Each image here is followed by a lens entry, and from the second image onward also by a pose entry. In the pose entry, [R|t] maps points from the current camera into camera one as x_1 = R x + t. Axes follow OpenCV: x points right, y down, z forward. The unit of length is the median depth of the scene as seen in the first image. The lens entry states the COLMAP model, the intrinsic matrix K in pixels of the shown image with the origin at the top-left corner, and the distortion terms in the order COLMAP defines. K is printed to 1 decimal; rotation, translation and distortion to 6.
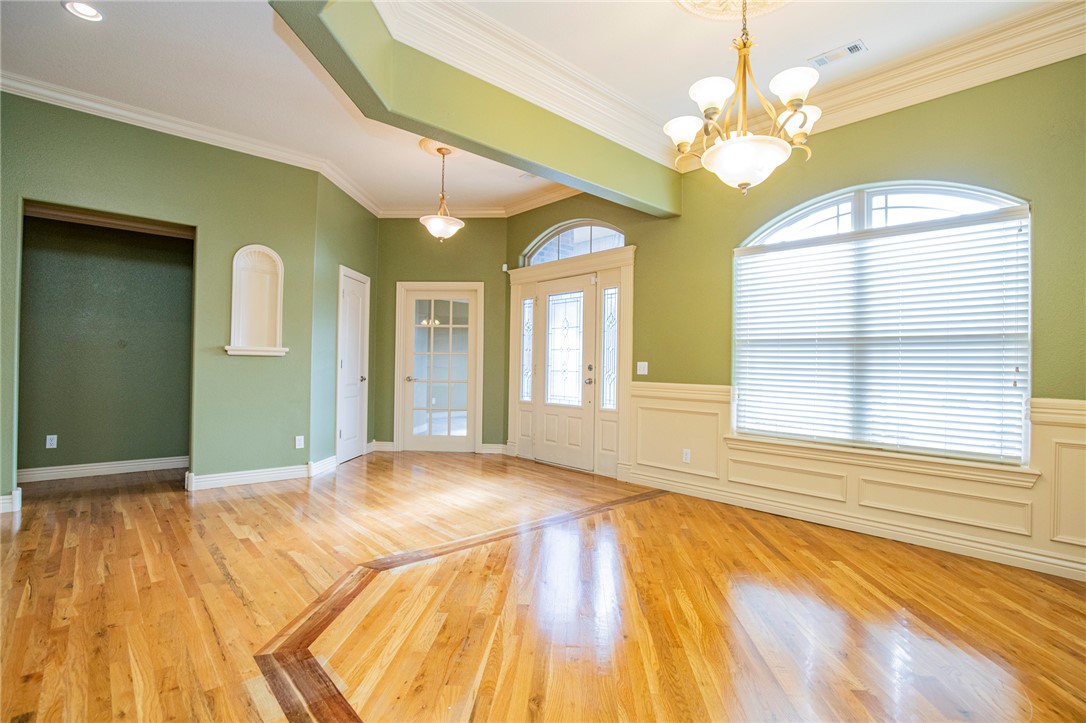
lens RADIAL K [[510.2, 0, 552.2], [0, 510.2, 361.5], [0, 0, 1]] dist [-0.033607, 0.005622]
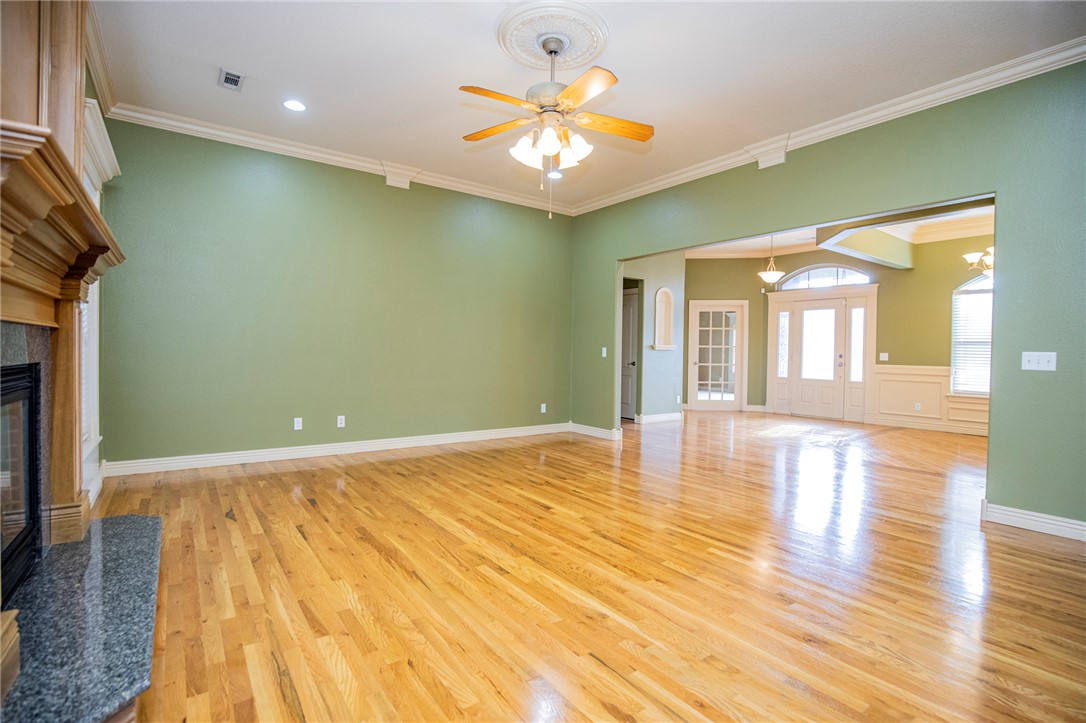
lens RADIAL K [[510.2, 0, 552.2], [0, 510.2, 361.5], [0, 0, 1]] dist [-0.033607, 0.005622]
pose [[0.994240, -0.000800, -0.107175, -0.861138], [0.004012, 0.999549, 0.029755, -0.029315], [0.107103, -0.030014, 0.993795, -0.912232]]
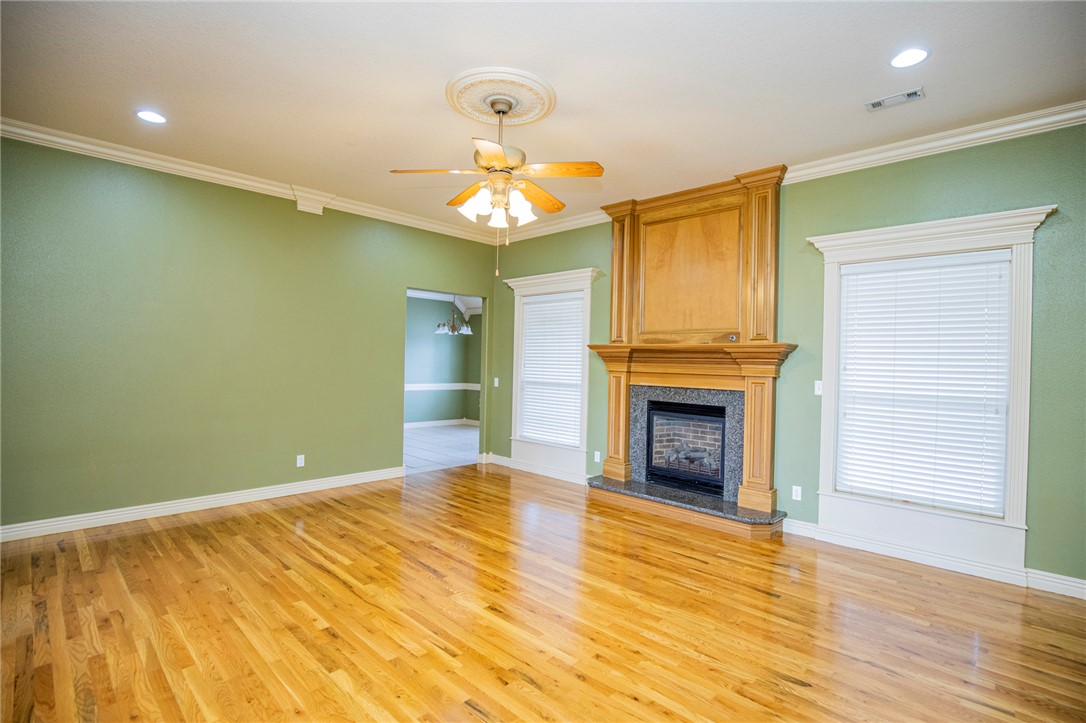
lens RADIAL K [[510.2, 0, 552.2], [0, 510.2, 361.5], [0, 0, 1]] dist [-0.033607, 0.005622]
pose [[-0.997015, -0.040773, -0.065568, -0.983992], [-0.040037, 0.999120, -0.012509, -0.085186], [0.066020, -0.009847, -0.997770, 0.630437]]
